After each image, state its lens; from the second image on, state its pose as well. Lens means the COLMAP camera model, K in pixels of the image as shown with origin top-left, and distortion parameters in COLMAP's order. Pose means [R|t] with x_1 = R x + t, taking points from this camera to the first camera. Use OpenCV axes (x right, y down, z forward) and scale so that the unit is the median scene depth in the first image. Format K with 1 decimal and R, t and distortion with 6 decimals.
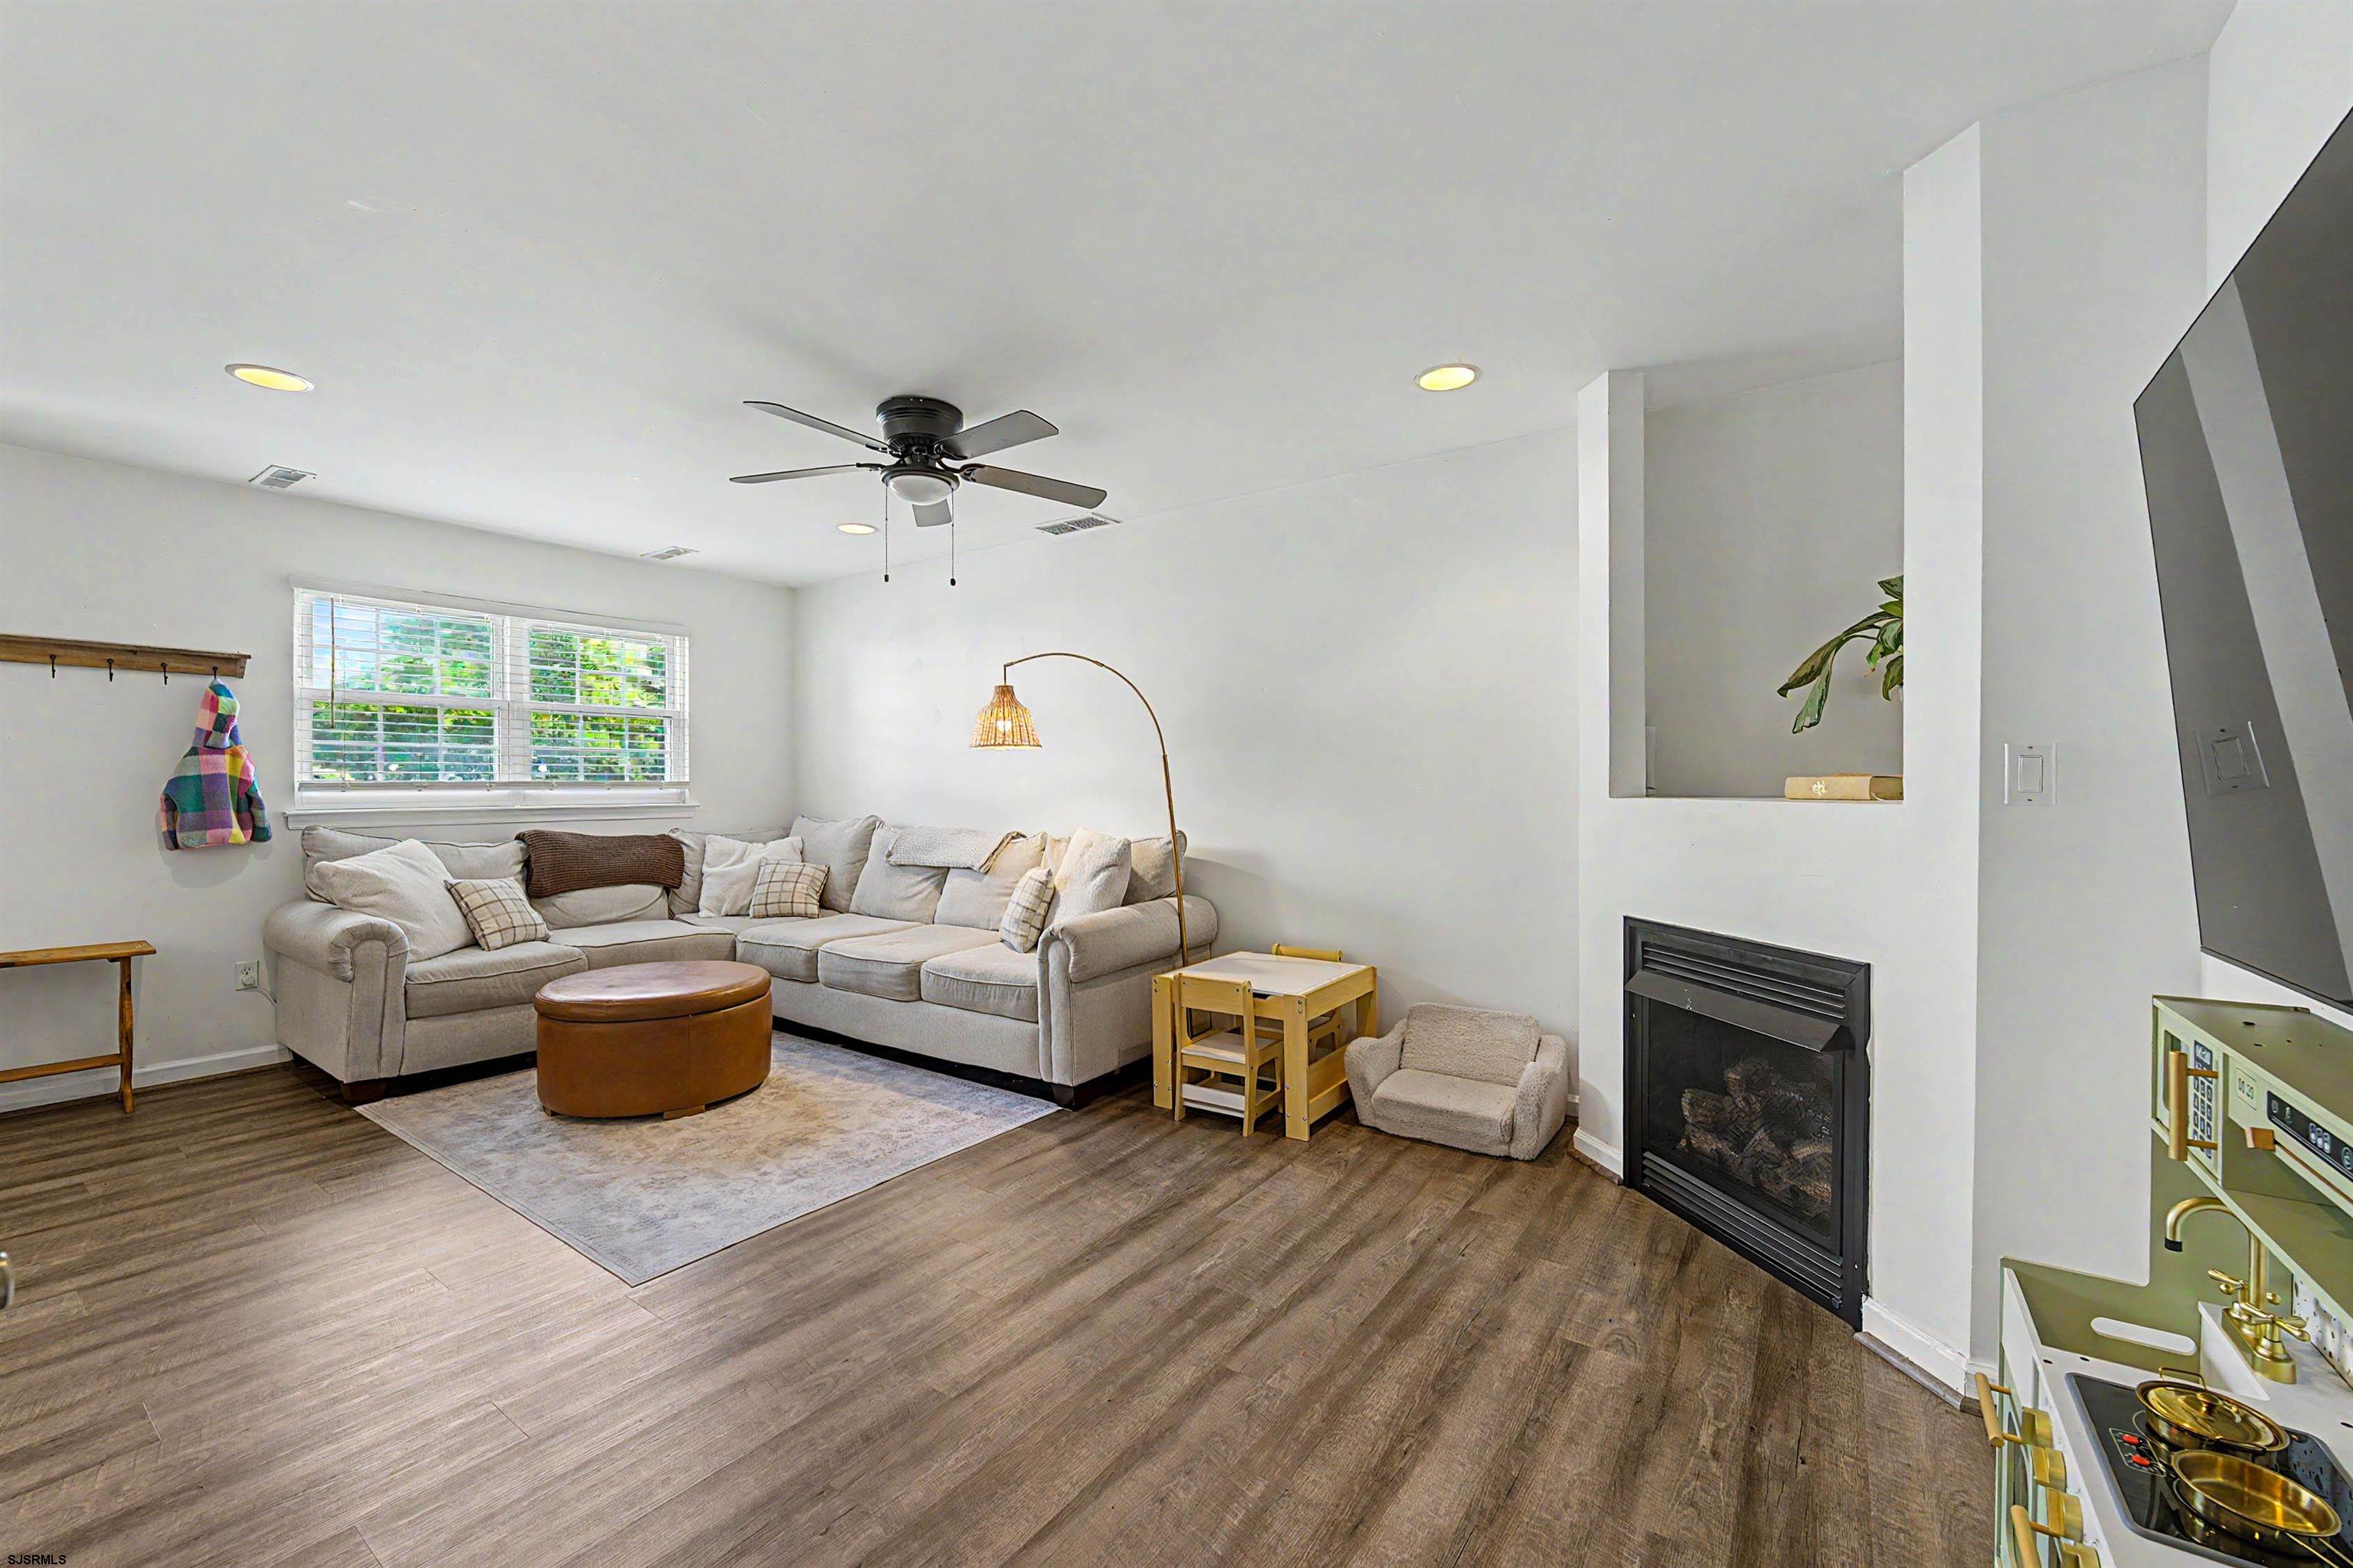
lens RADIAL K [[931.6, 0, 1158.7], [0, 931.6, 790.5], [0, 0, 1]] dist [-0.007461, -0.000906]
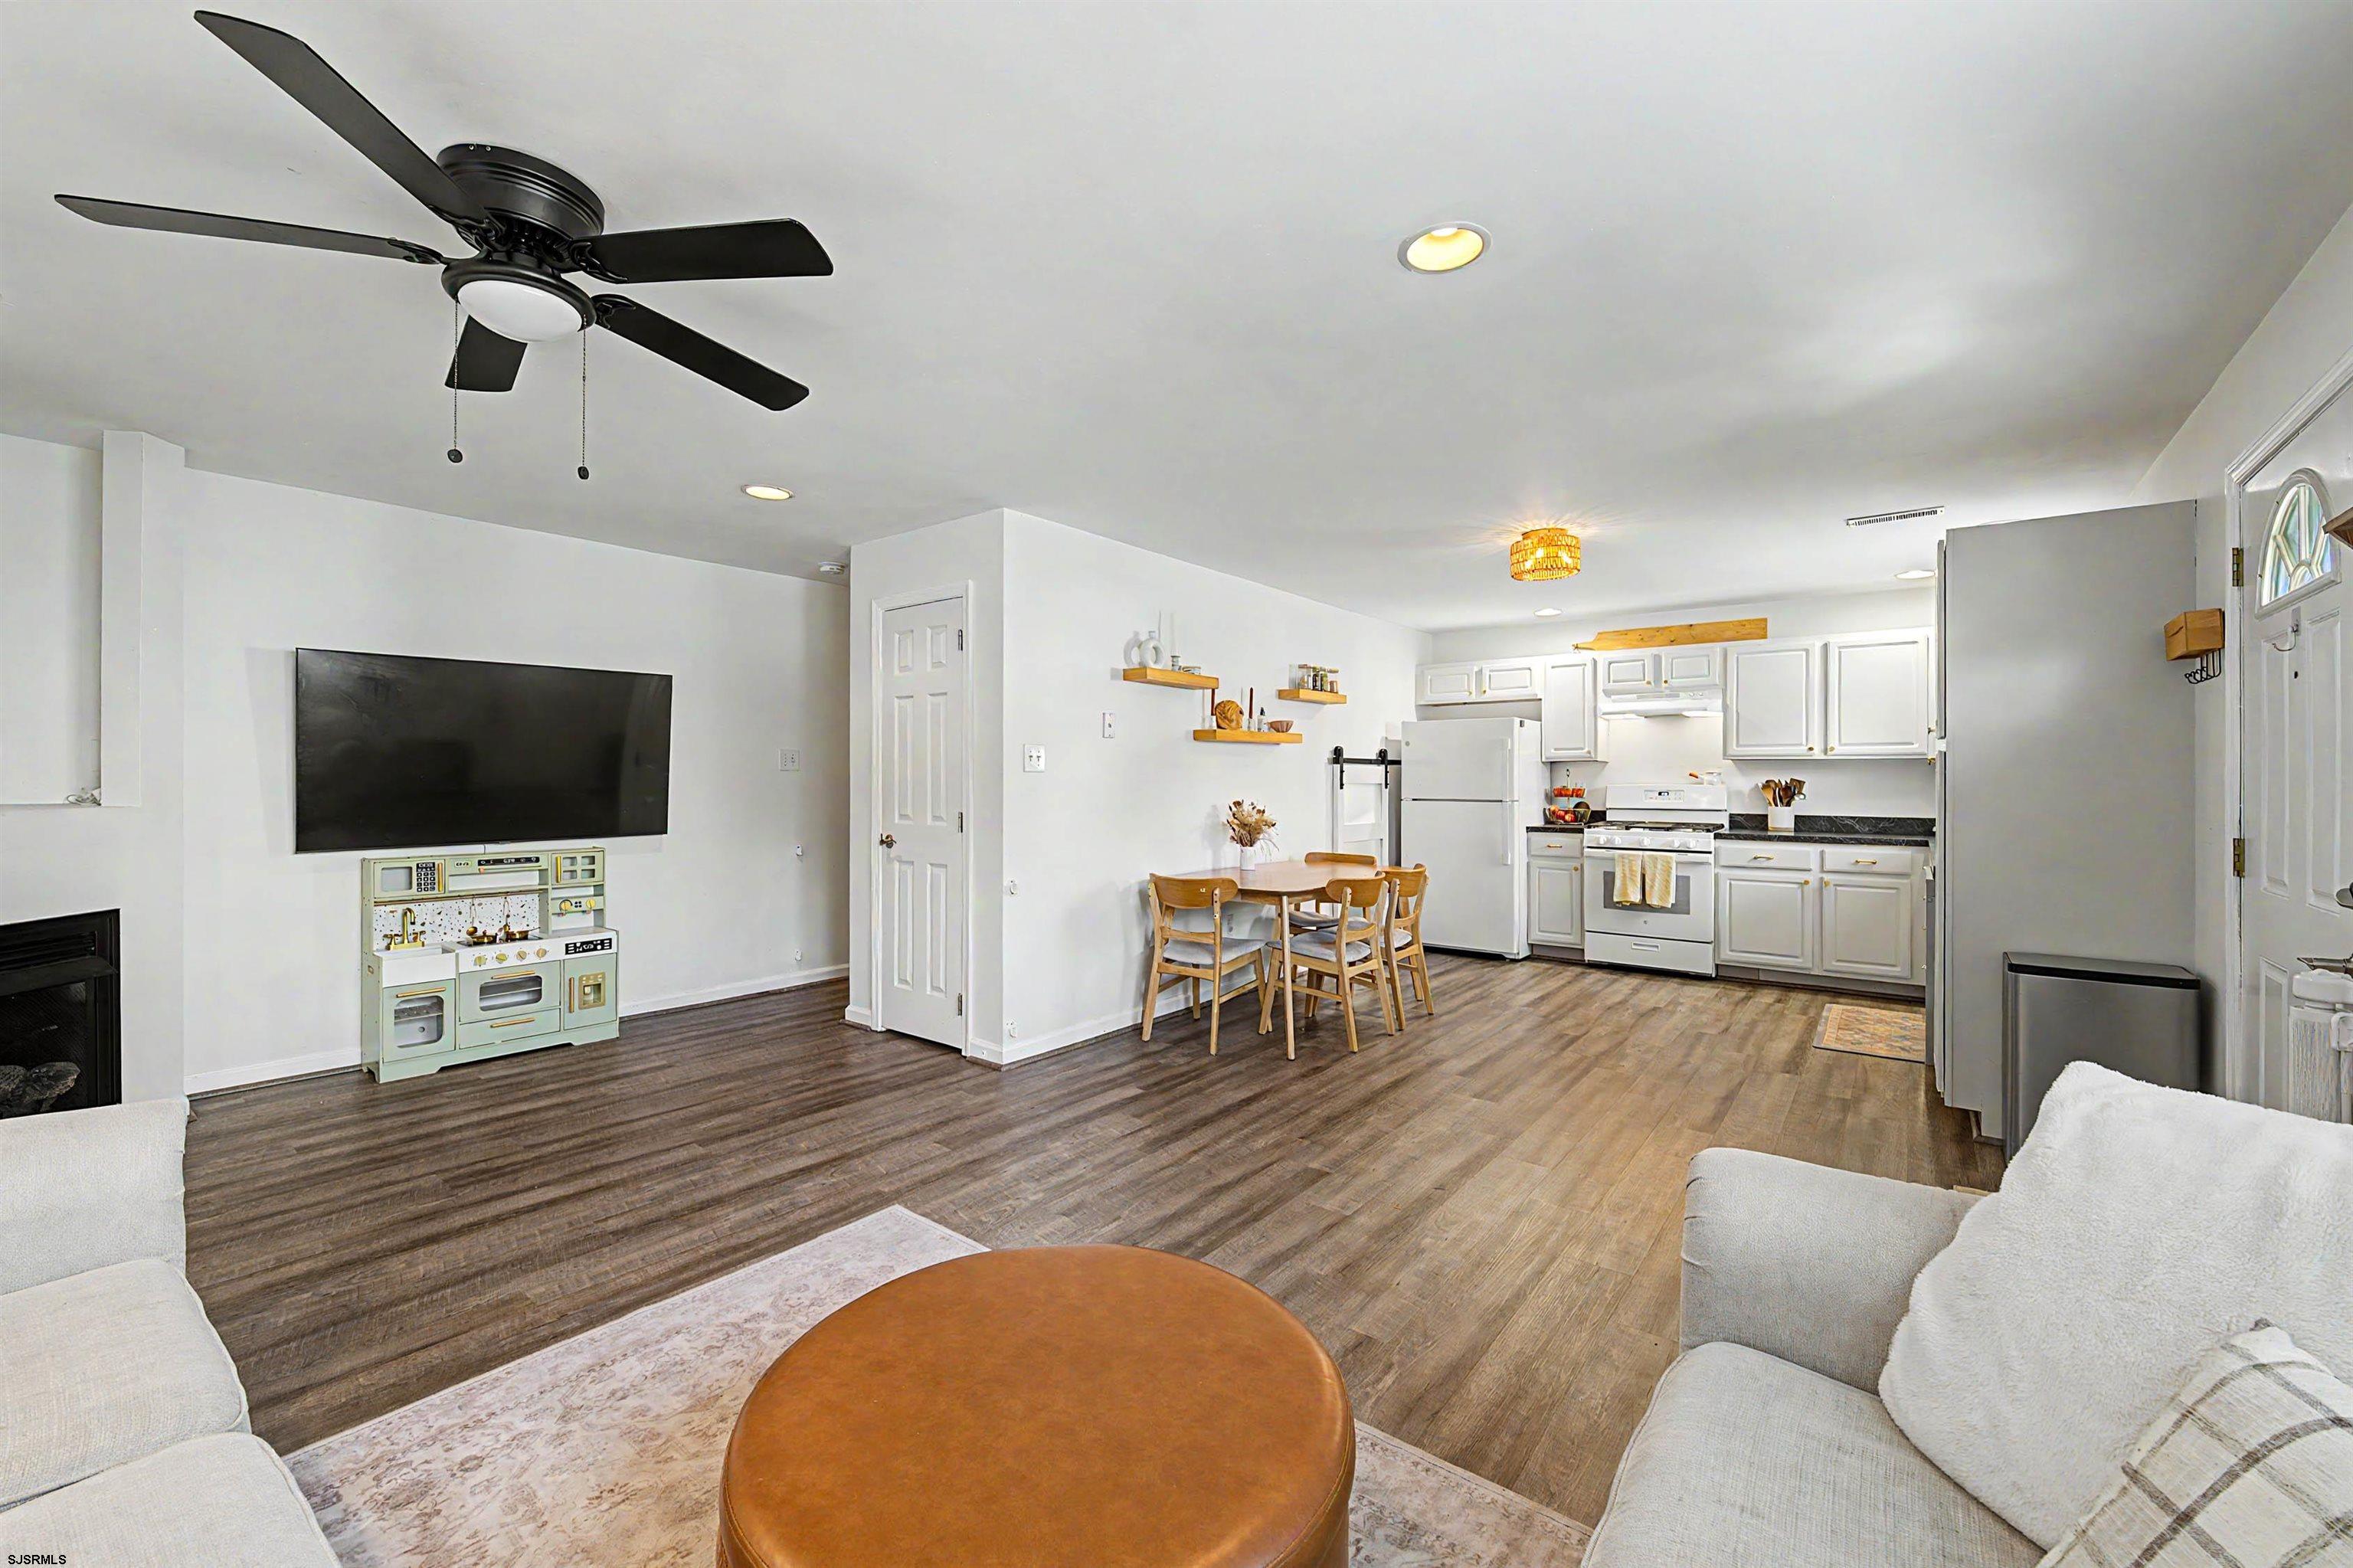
lens RADIAL K [[931.6, 0, 1168.1], [0, 931.6, 782.7], [0, 0, 1]] dist [-0.007461, -0.000906]
pose [[-0.998623, -0.001755, 0.052434, -0.650801], [-0.001333, 0.999966, 0.008091, -0.025107], [-0.052446, 0.008010, -0.998592, 1.453451]]
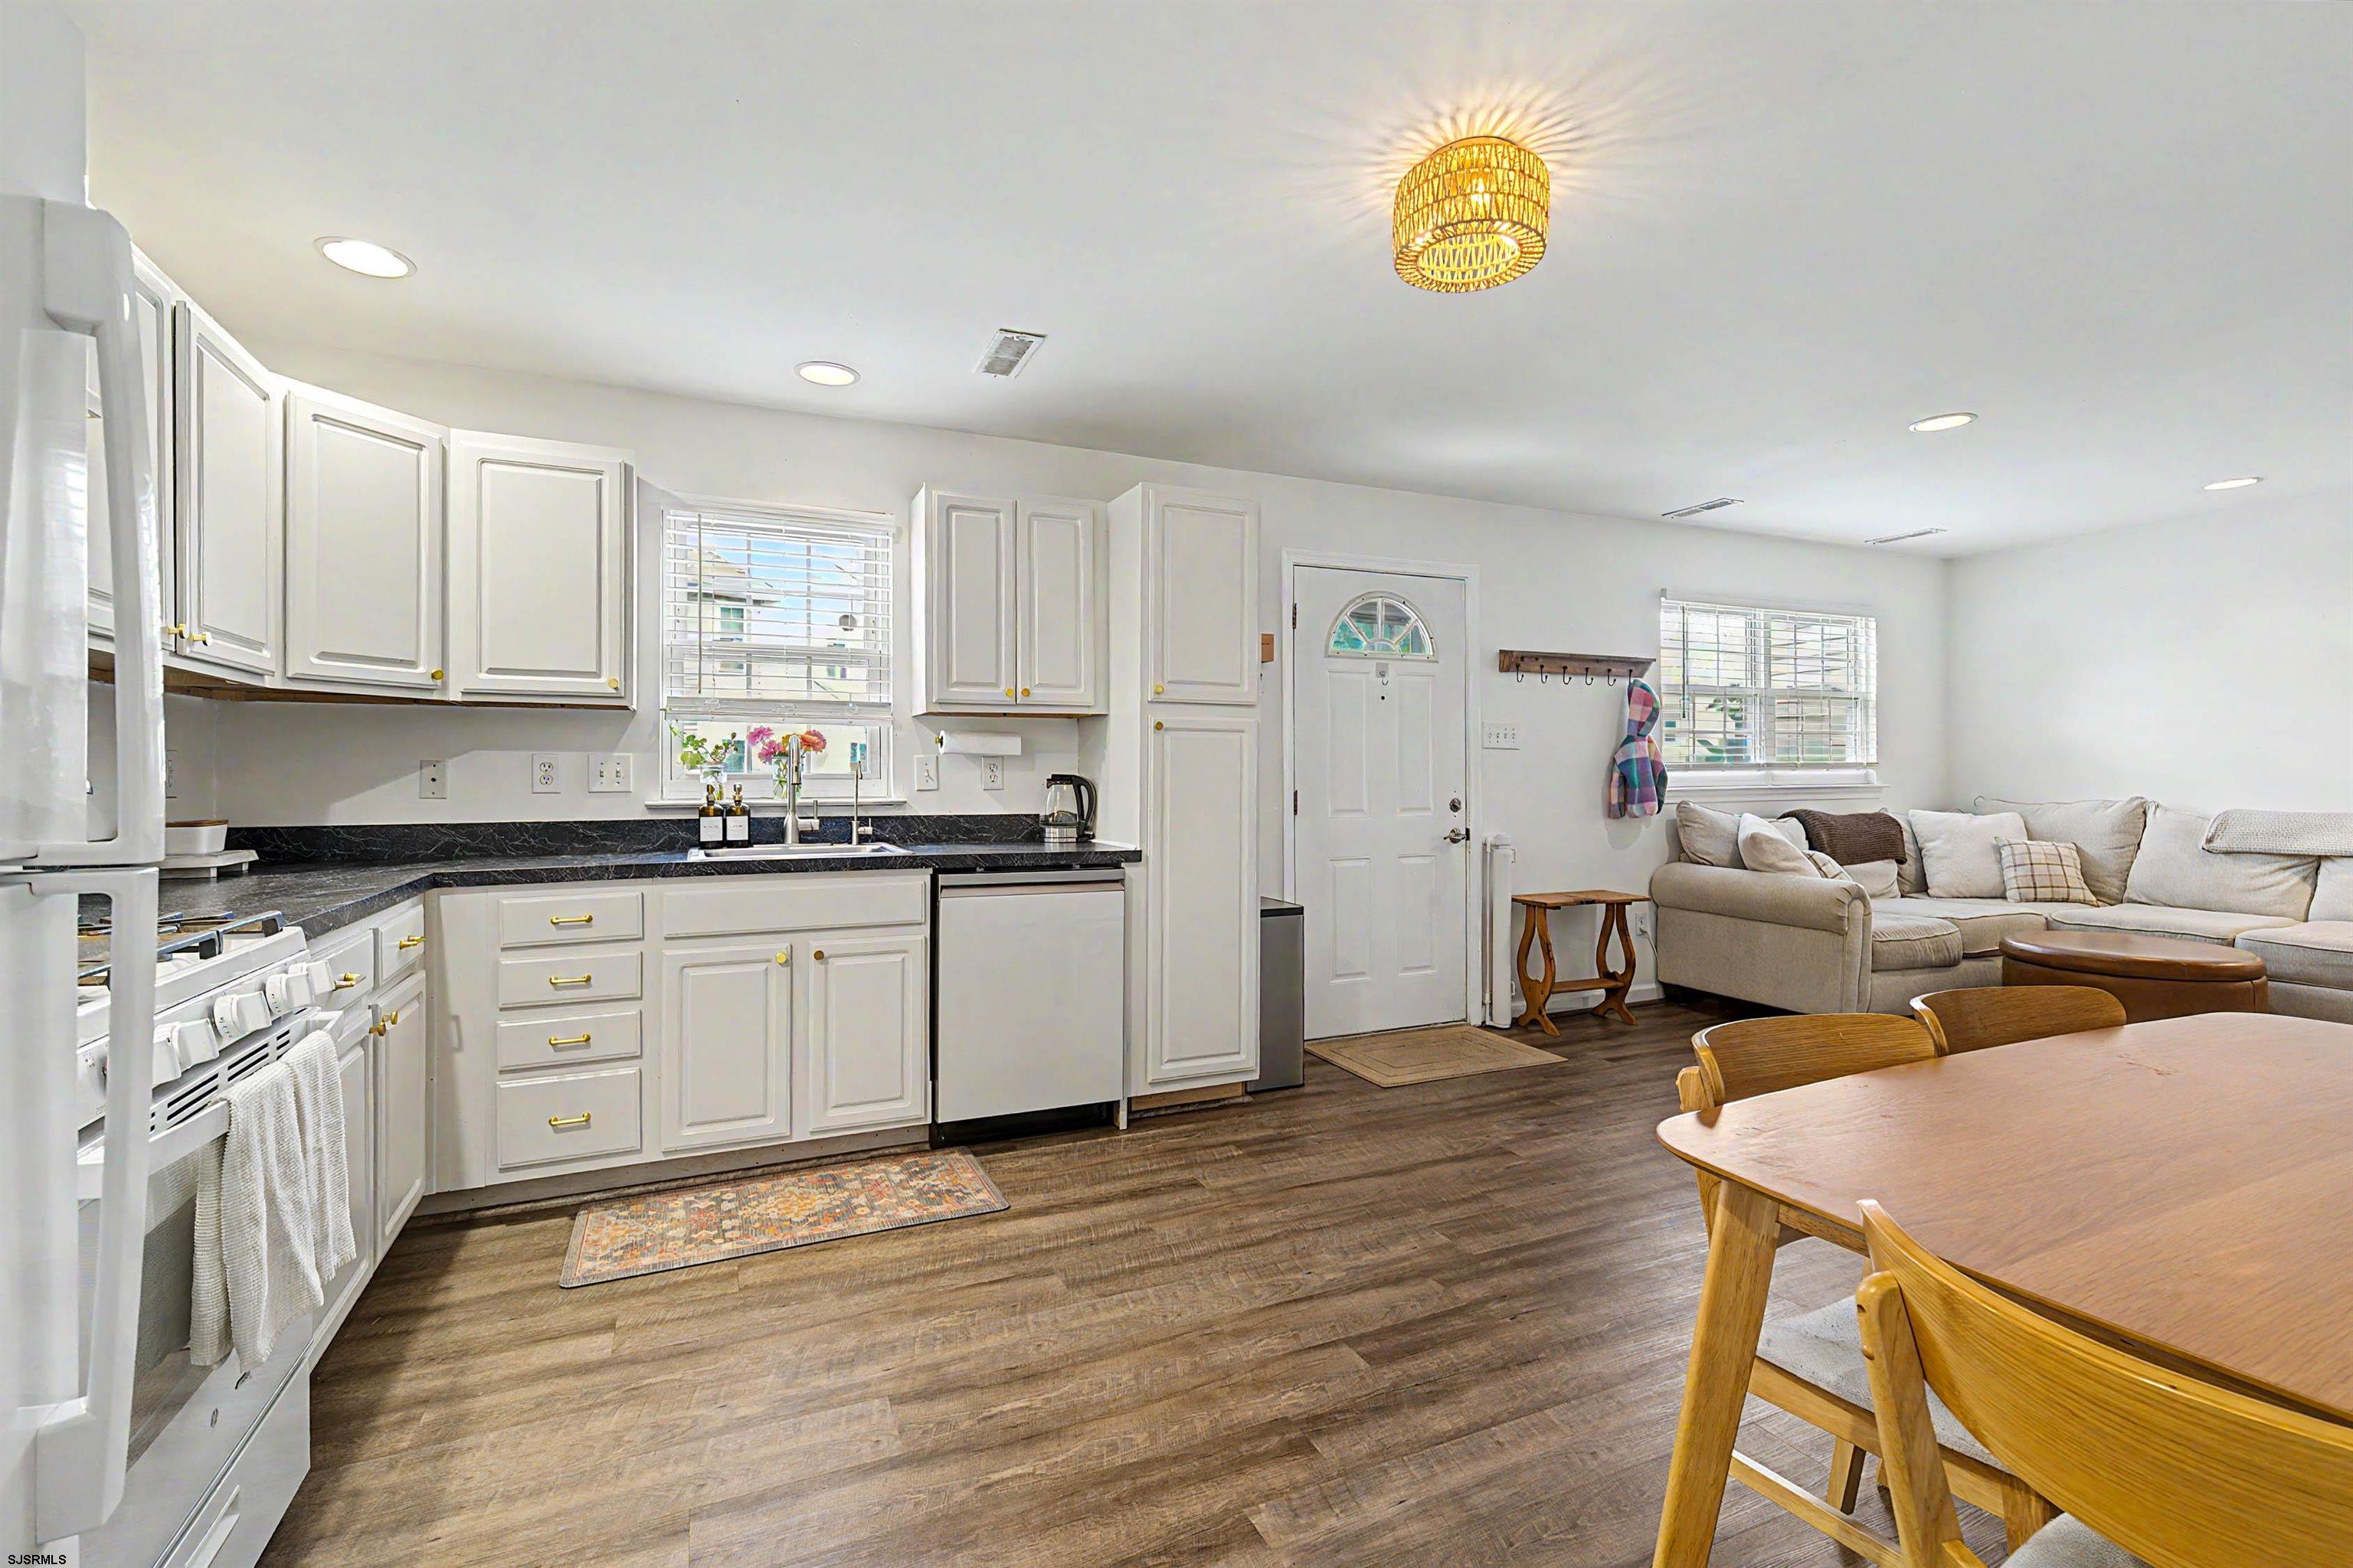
lens RADIAL K [[1048.2, 0, 1163.2], [0, 1048.2, 776.4], [0, 0, 1]] dist [0.002164, -0.001142]
pose [[0.863371, -0.001778, -0.504566, -0.959538], [0.001357, 0.999998, -0.001202, 0.010318], [0.504567, 0.000353, 0.863372, -0.575274]]
